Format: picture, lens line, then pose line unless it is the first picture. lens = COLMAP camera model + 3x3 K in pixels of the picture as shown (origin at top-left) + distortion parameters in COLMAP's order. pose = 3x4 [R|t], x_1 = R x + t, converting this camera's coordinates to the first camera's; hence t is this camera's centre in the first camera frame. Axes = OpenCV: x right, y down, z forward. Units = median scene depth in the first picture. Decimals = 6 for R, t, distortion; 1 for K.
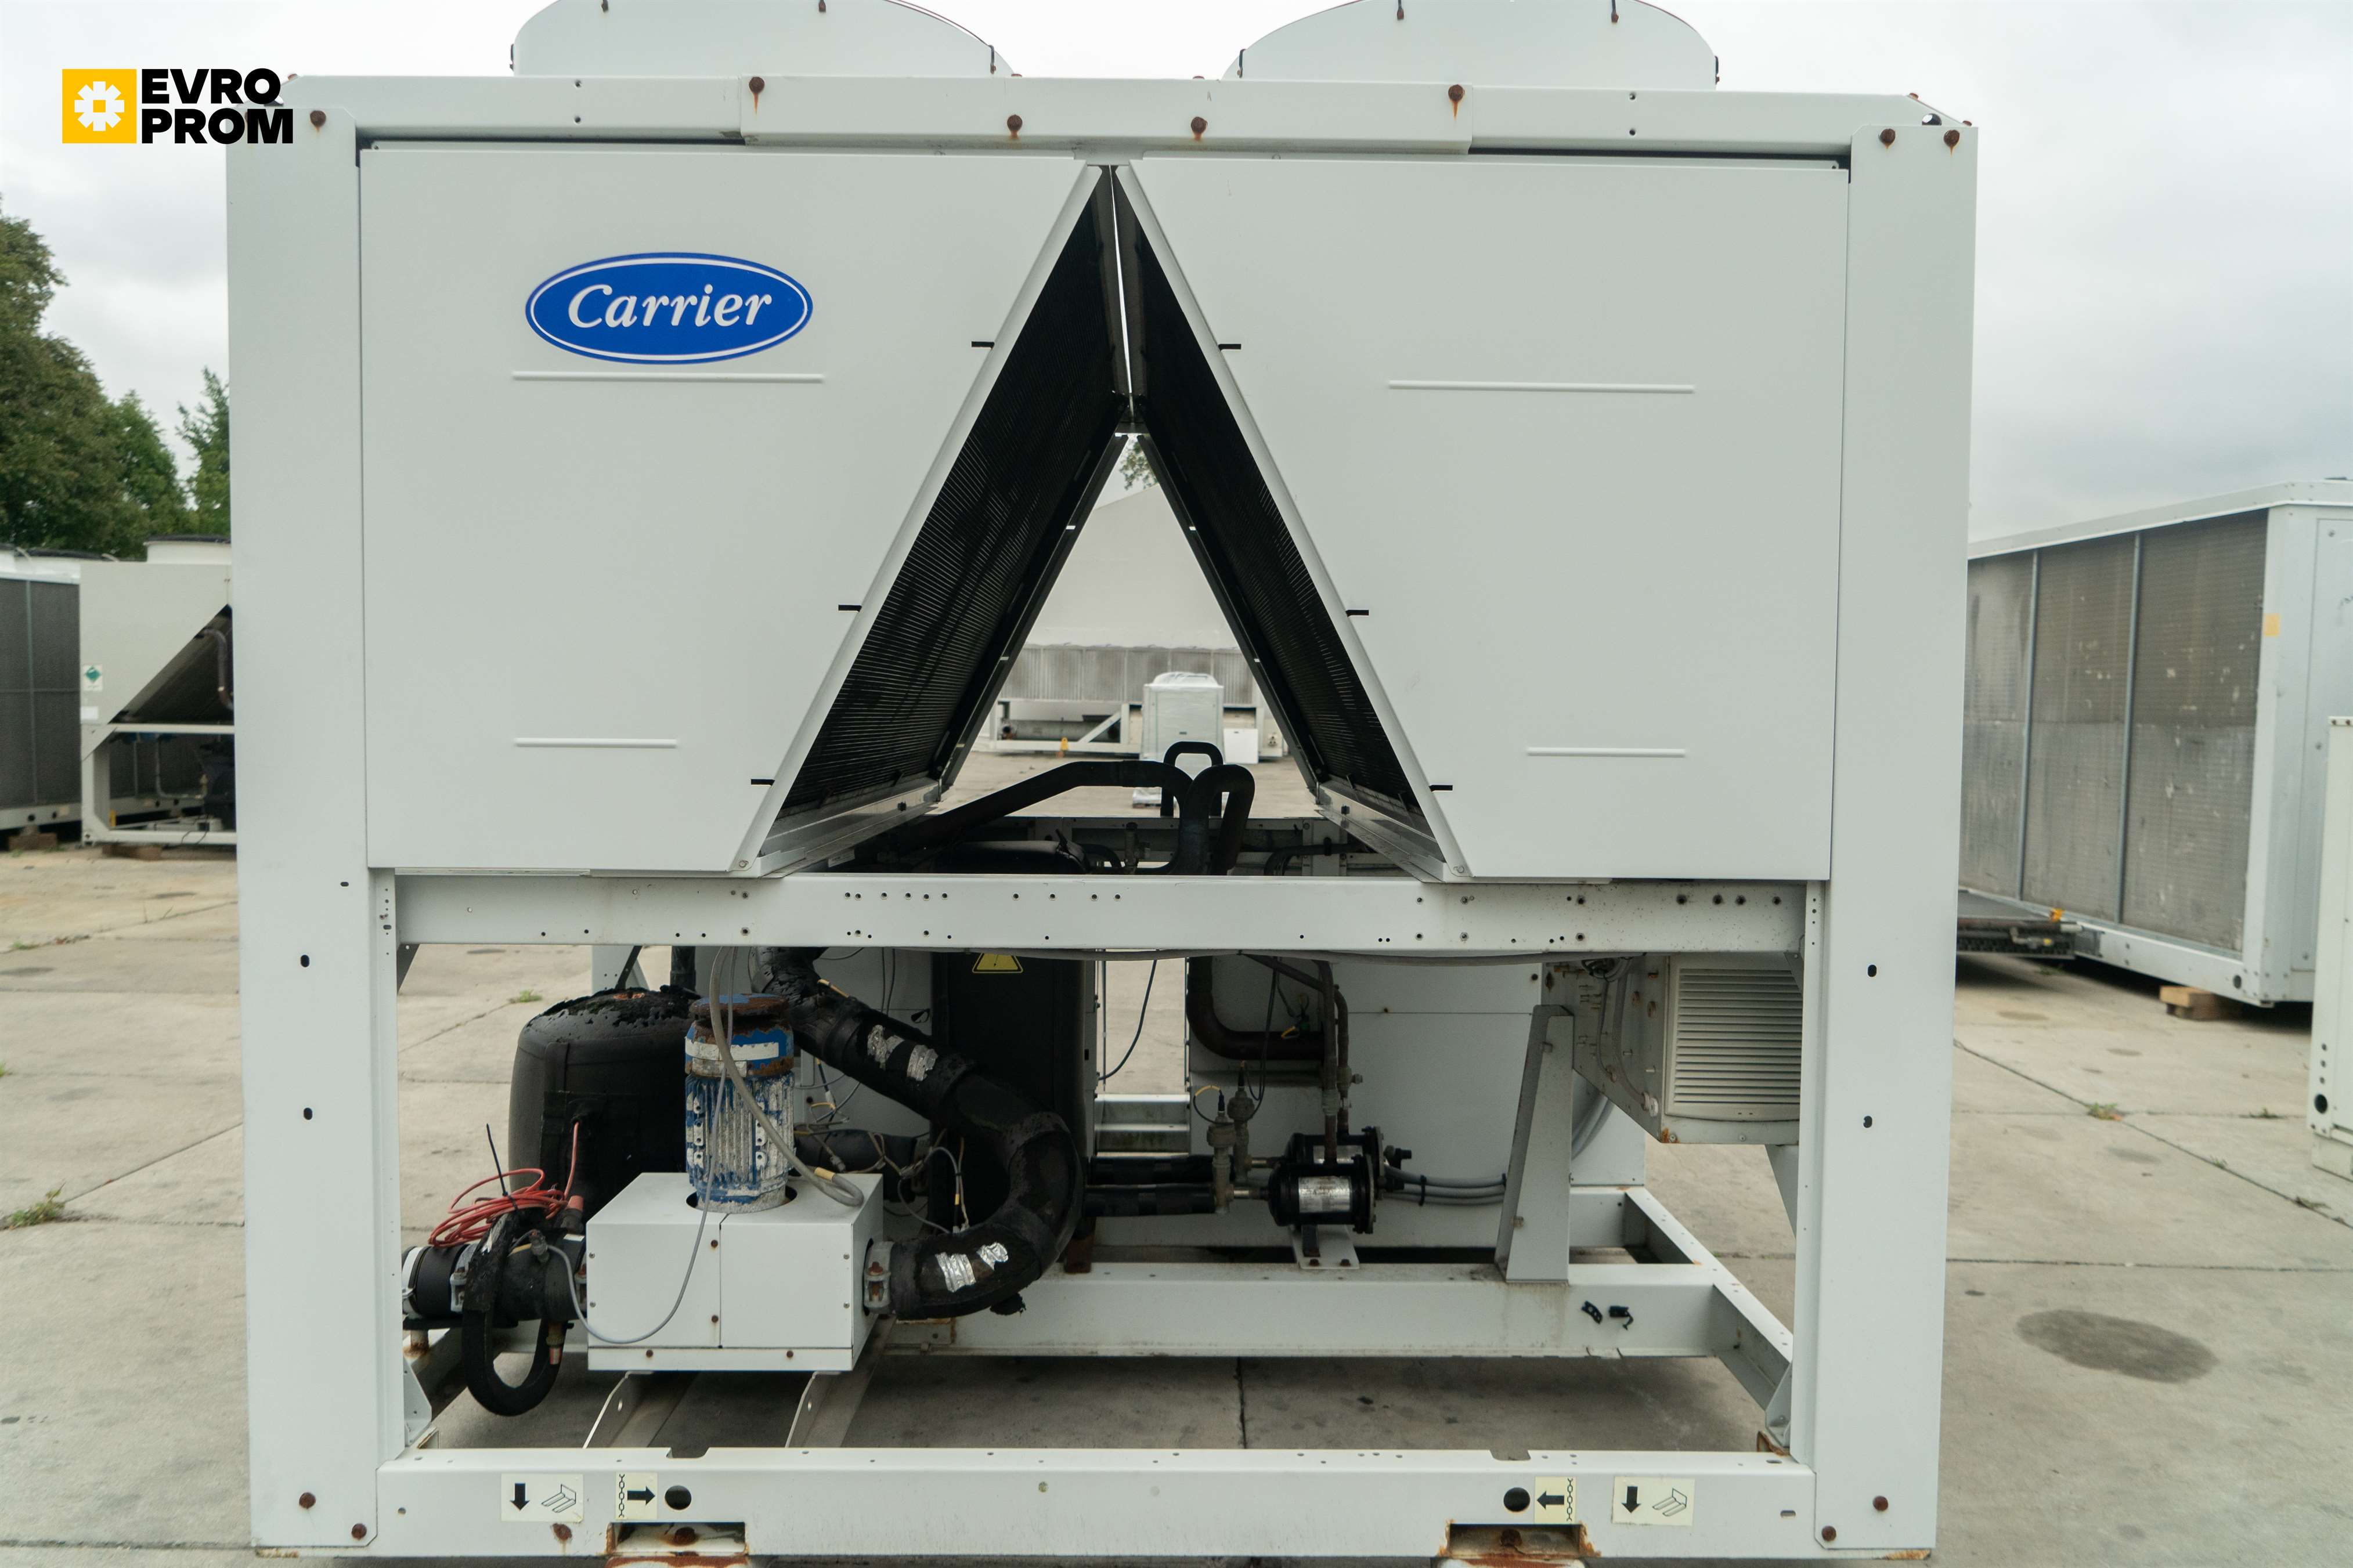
lens RADIAL K [[1625.9, 0, 1176.5], [0, 1625.9, 784.0], [0, 0, 1]] dist [-0.017886, 0.007987]
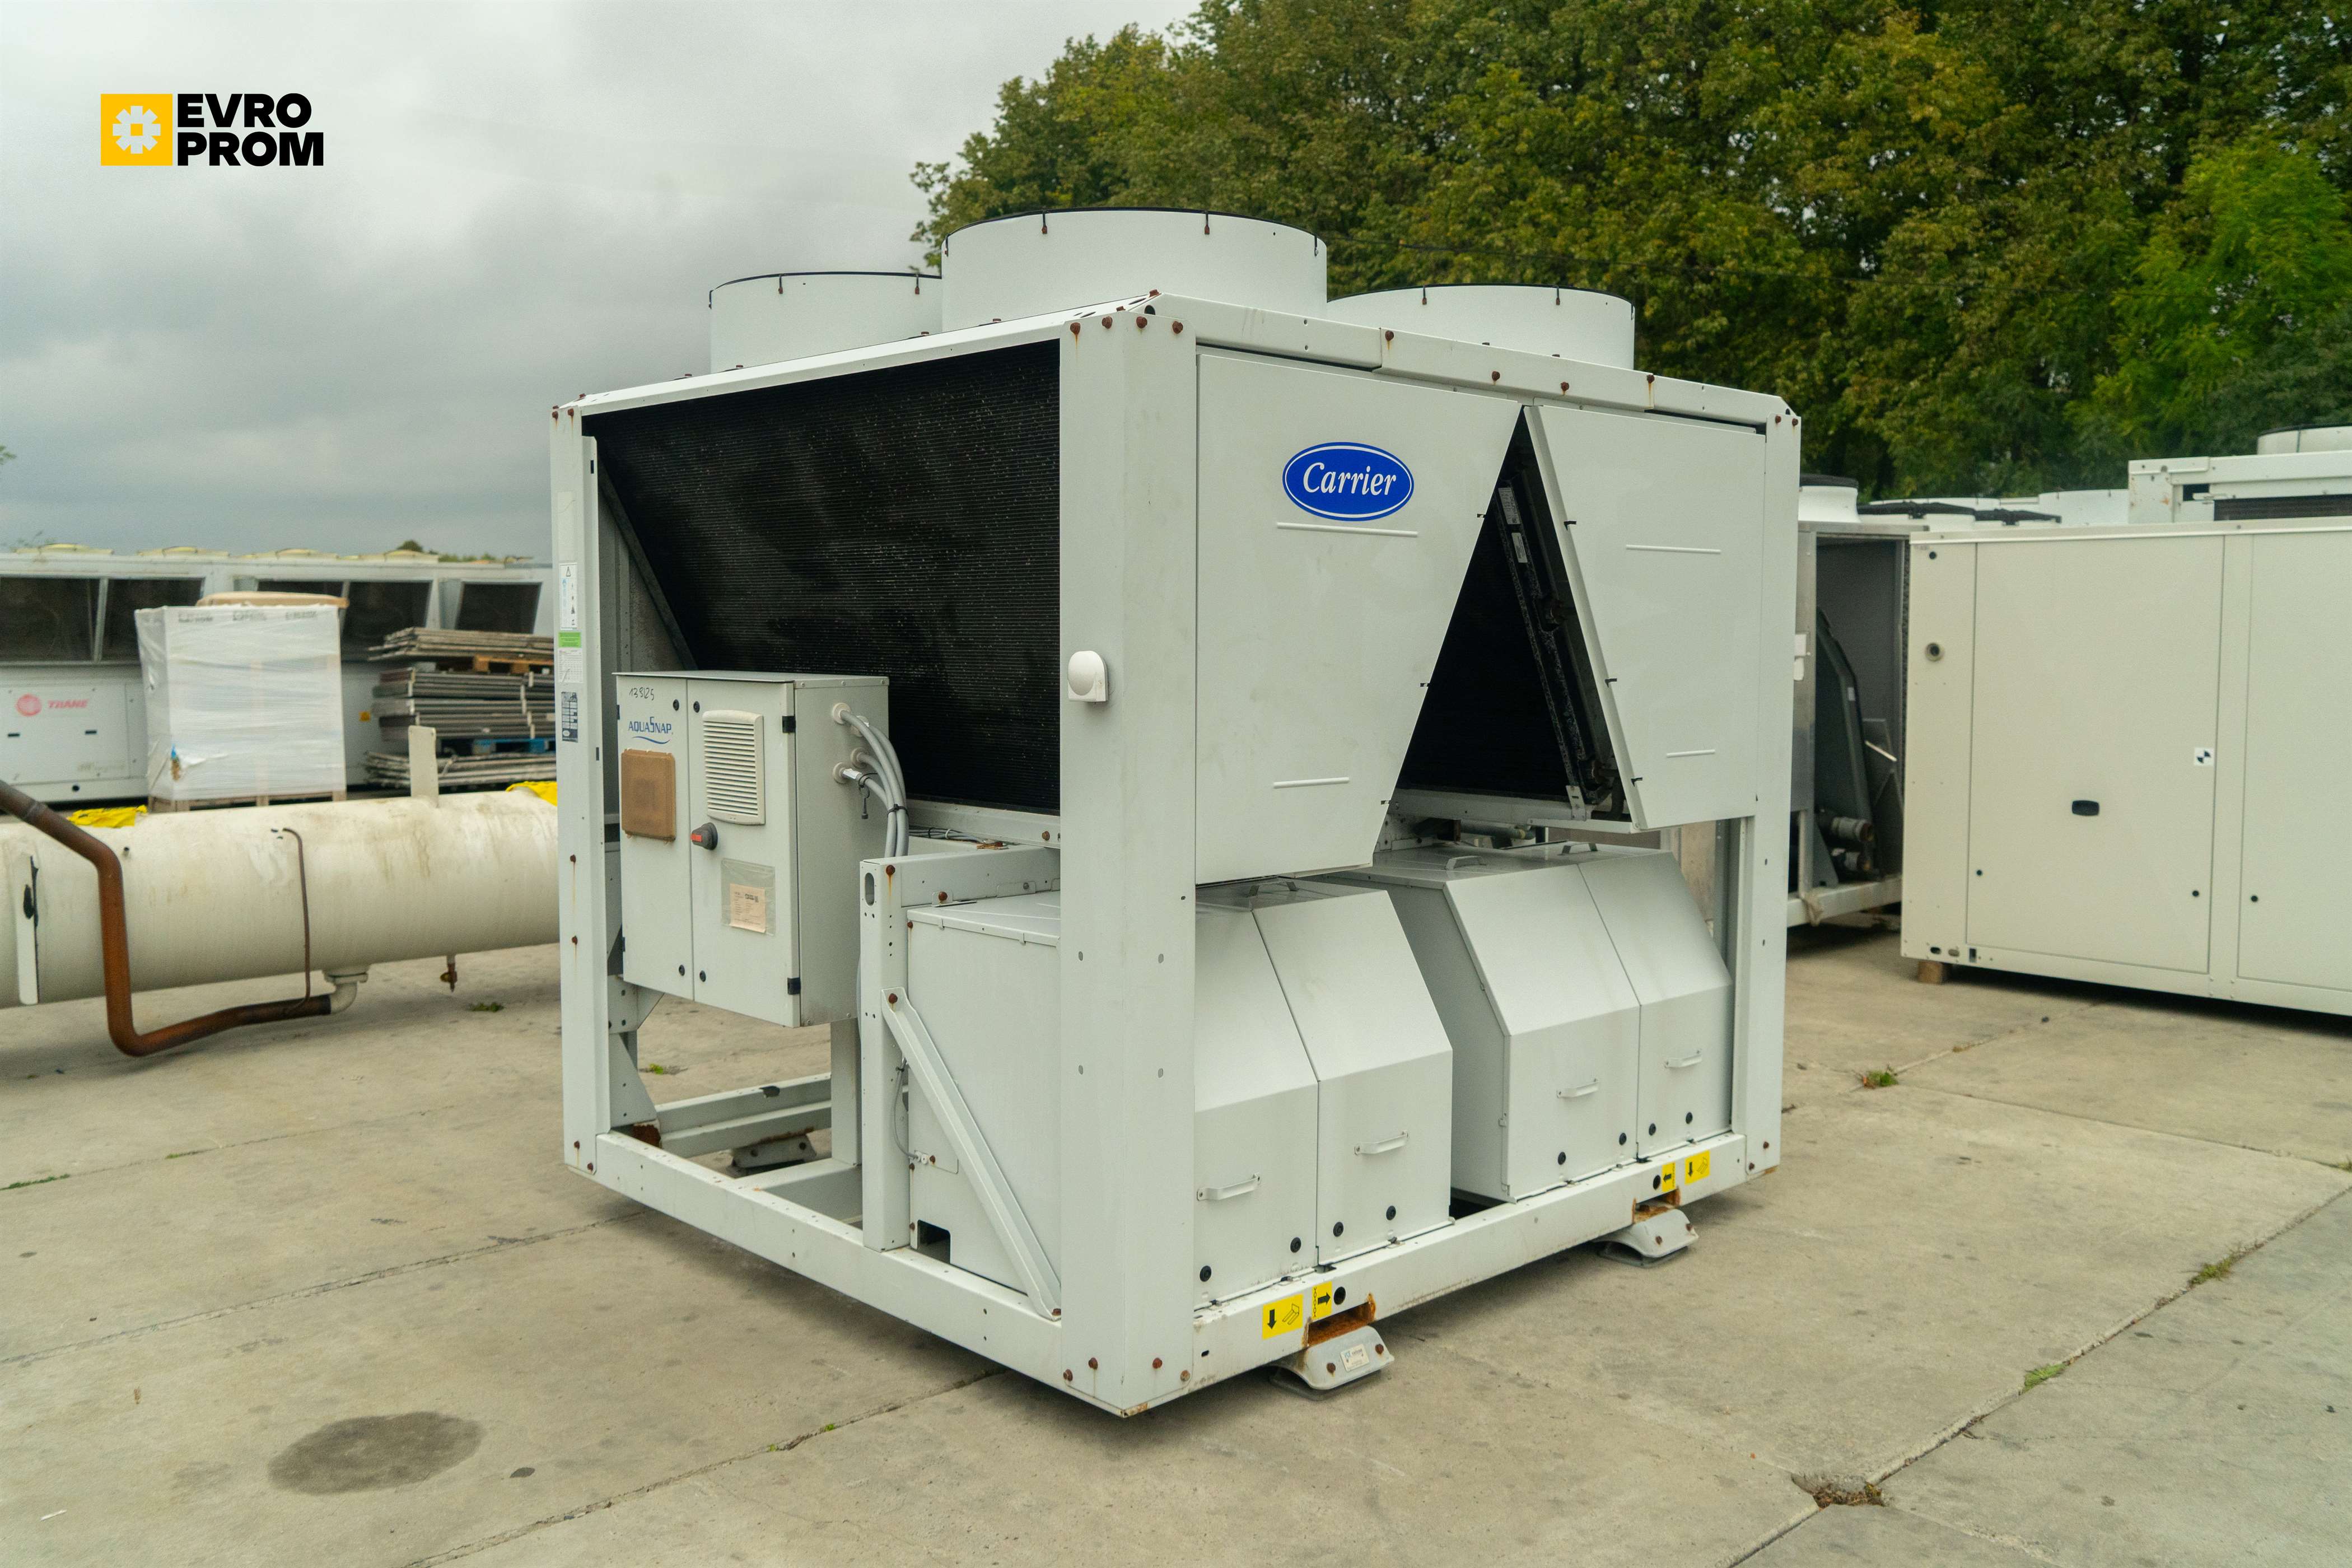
lens RADIAL K [[1913.6, 0, 1176.0], [0, 1913.6, 784.0], [0, 0, 1]] dist [0.004310, 0.004582]
pose [[-0.729165, 0.044084, -0.682917, 1.268232], [-0.042994, 0.993001, 0.110007, -0.209388], [0.682986, 0.109574, -0.722166, 2.661727]]
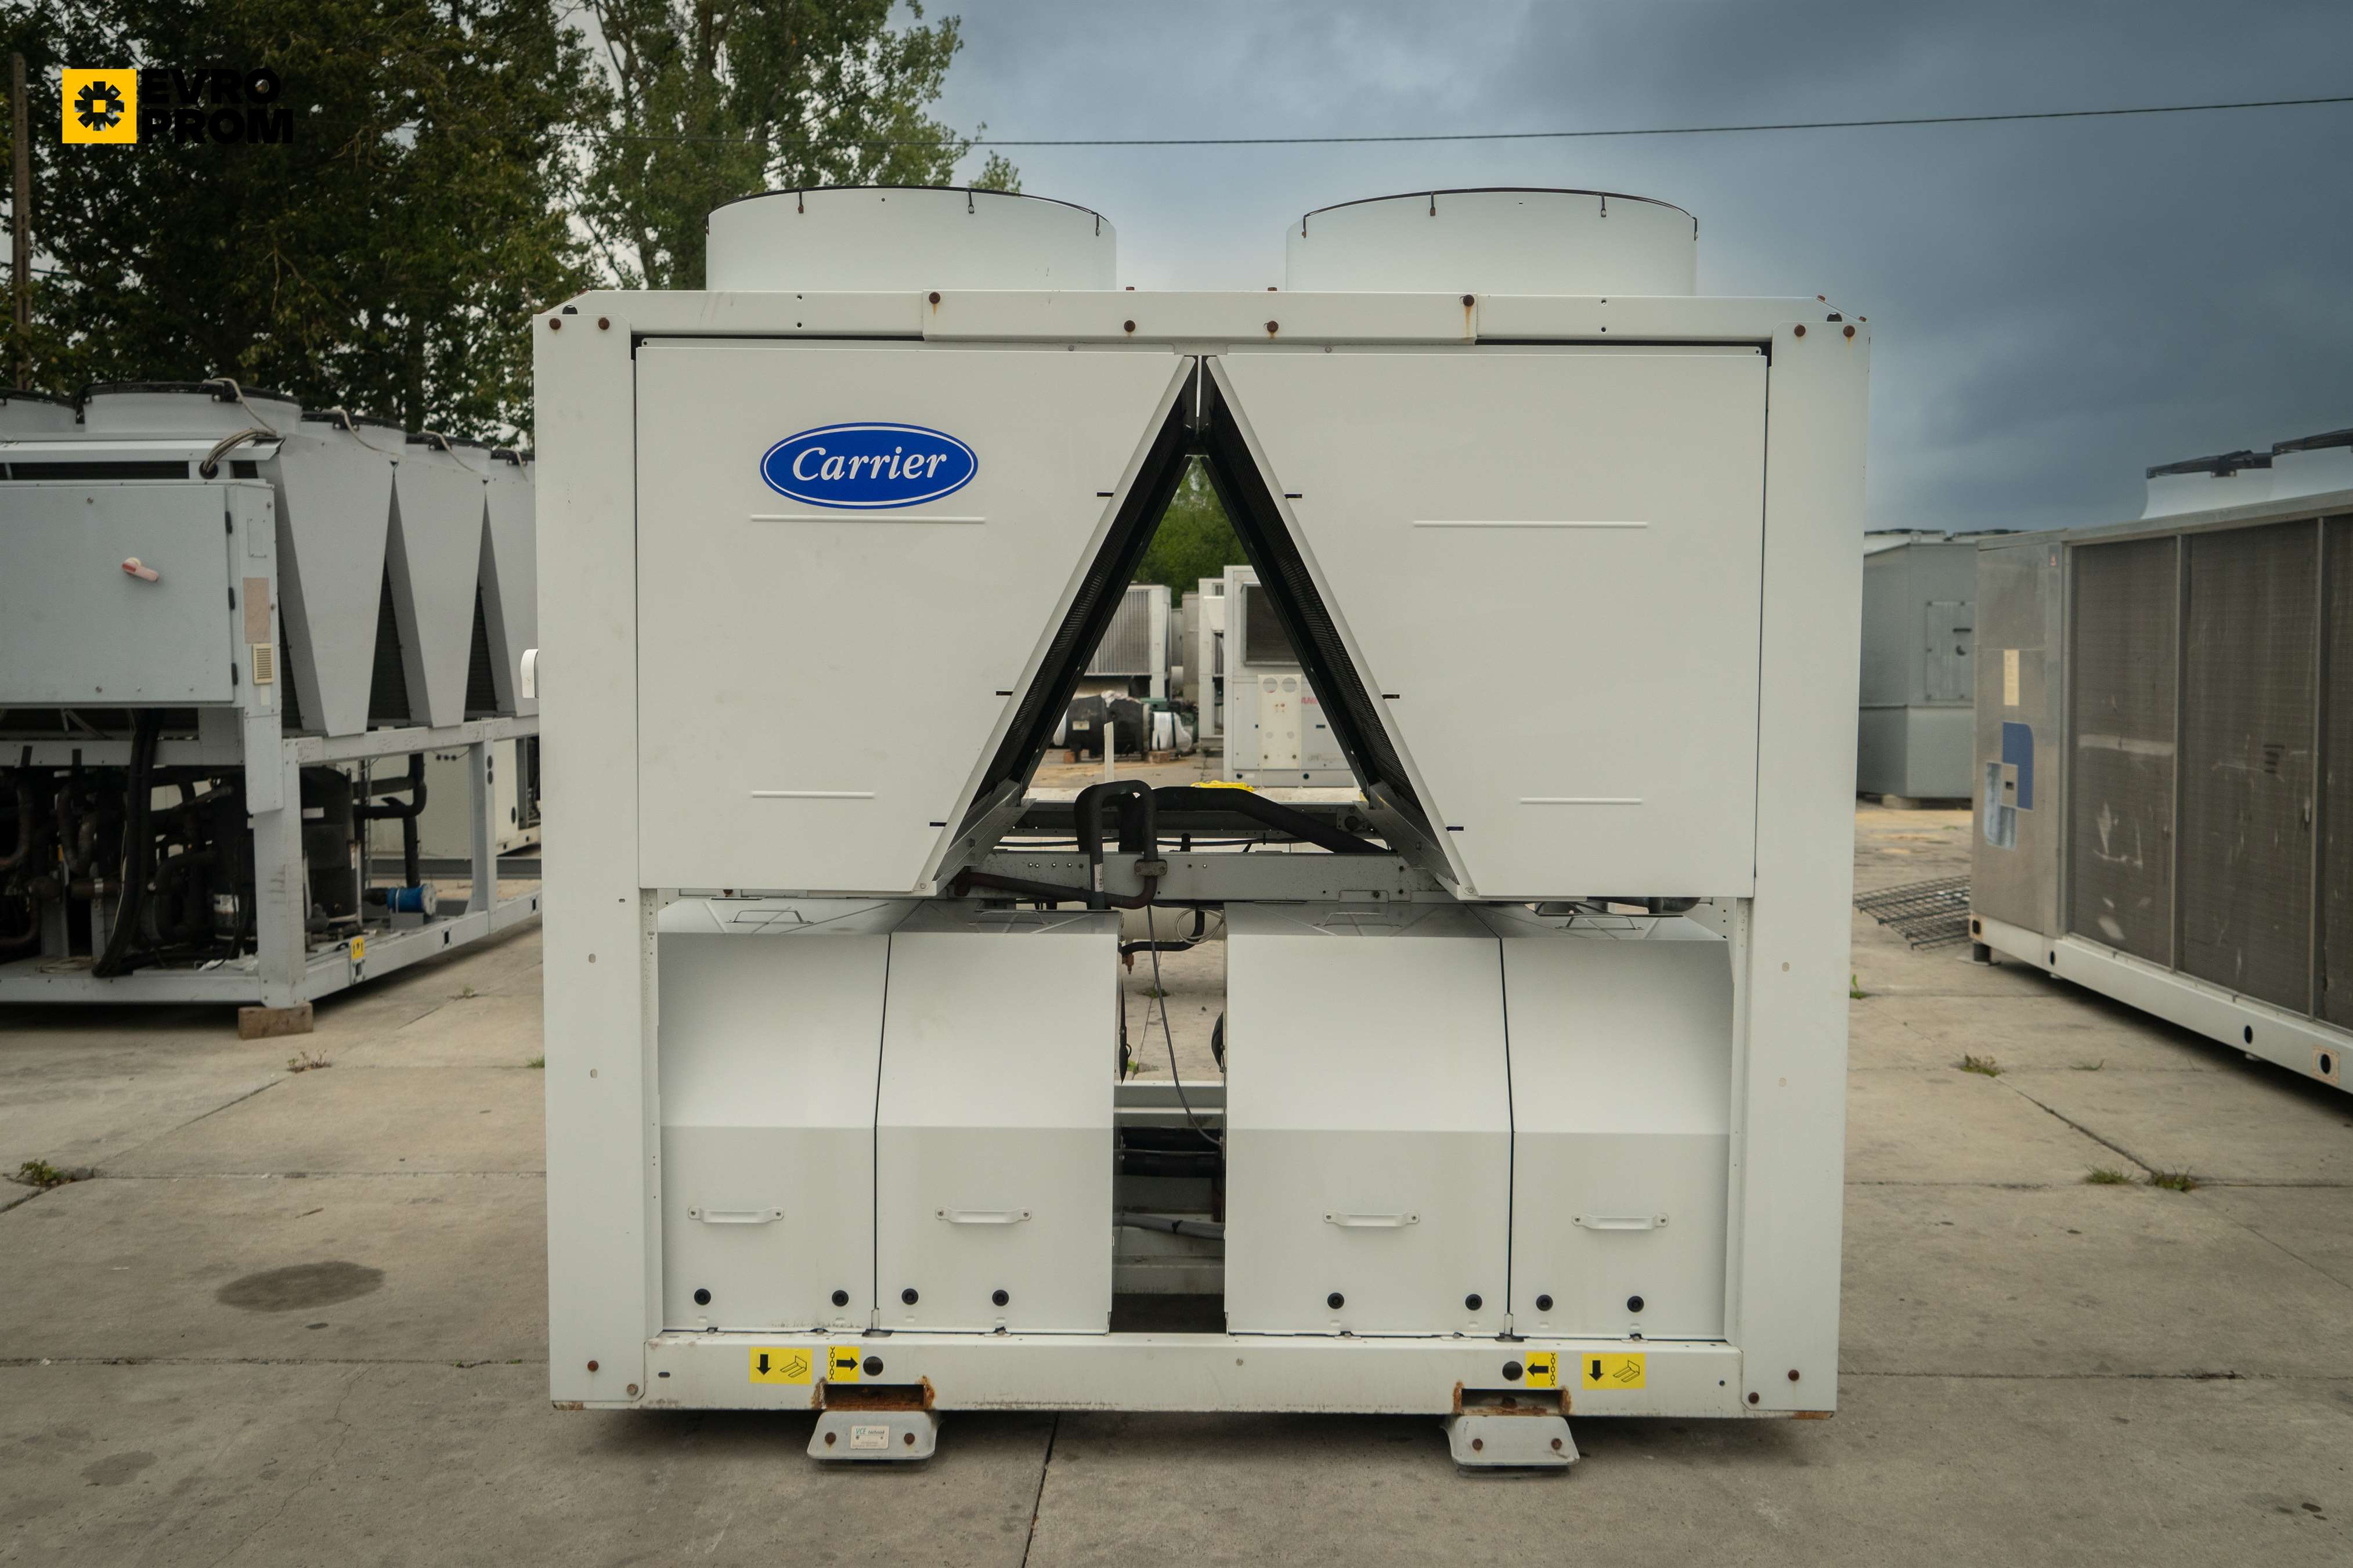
lens RADIAL K [[2048.1, 0, 1176.5], [0, 2048.1, 784.0], [0, 0, 1]] dist [0.005657, 0.023491]
pose [[-0.999786, -0.015590, 0.013612, -0.054579], [-0.013794, 0.992269, 0.123334, -0.242522], [-0.015430, 0.123120, -0.992272, 3.094398]]
